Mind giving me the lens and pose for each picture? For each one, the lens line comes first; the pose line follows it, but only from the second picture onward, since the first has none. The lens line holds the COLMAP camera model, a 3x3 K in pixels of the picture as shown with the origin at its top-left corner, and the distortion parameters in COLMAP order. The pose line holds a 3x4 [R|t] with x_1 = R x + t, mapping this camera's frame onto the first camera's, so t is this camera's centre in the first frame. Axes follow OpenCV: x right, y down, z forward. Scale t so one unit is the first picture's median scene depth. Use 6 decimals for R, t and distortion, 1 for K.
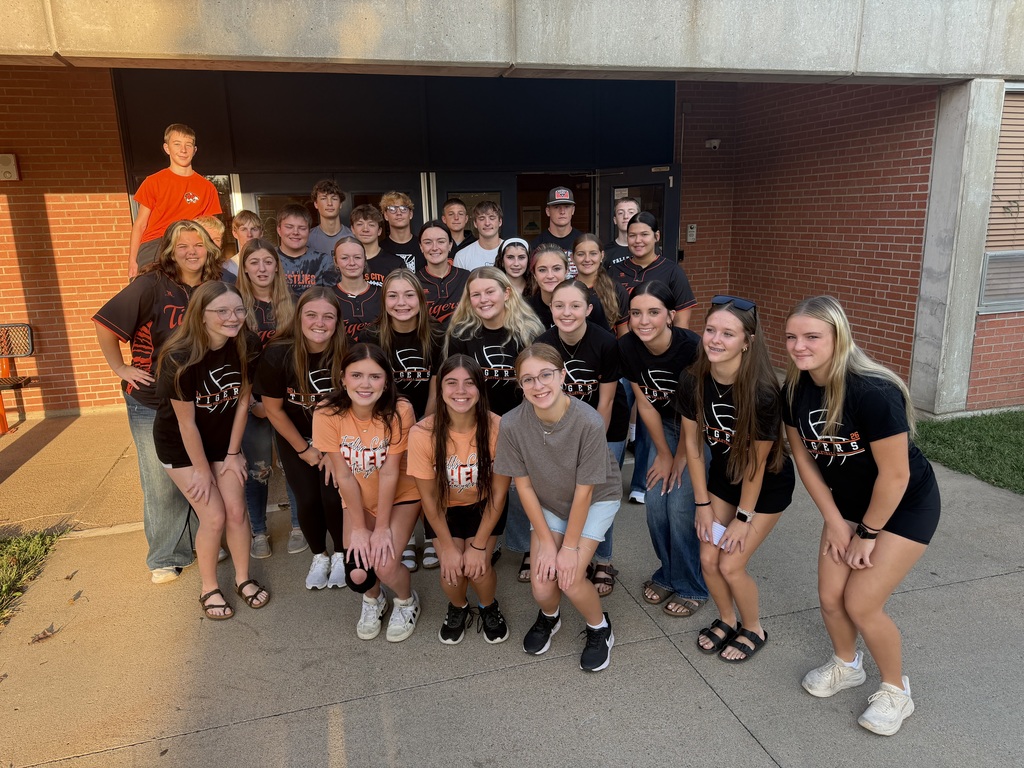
lens RADIAL K [[753.7, 0, 512.0], [0, 753.7, 384.0], [0, 0, 1]] dist [-0.006326, -0.003013]
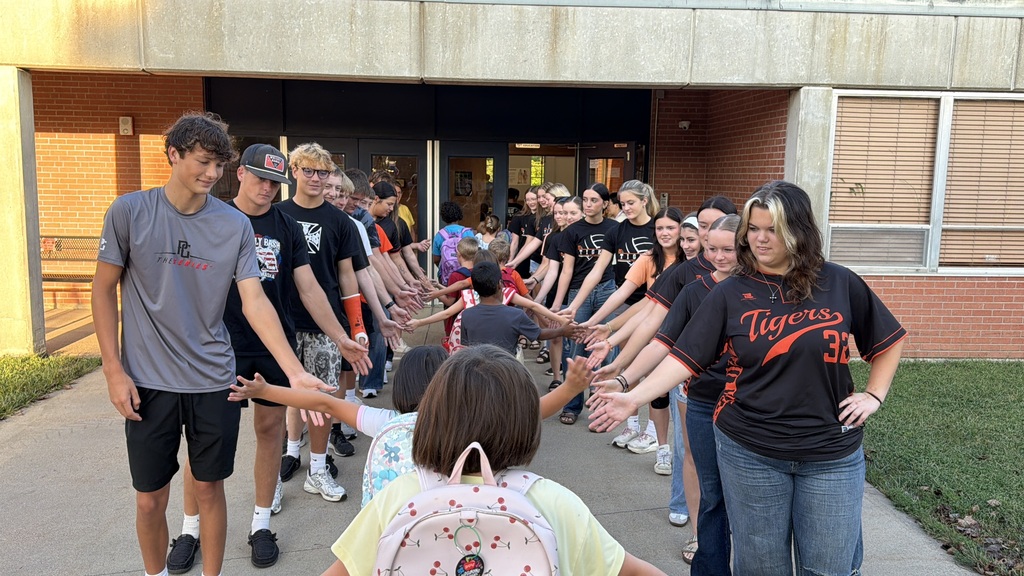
lens RADIAL K [[914.0, 0, 512.0], [0, 914.0, 288.0], [0, 0, 1]] dist [0.081823, -0.147054]
pose [[0.973955, 0.071768, -0.215084, 0.495468], [-0.092798, 0.991671, -0.089315, 0.115388], [0.206883, 0.106948, 0.972503, -0.581130]]
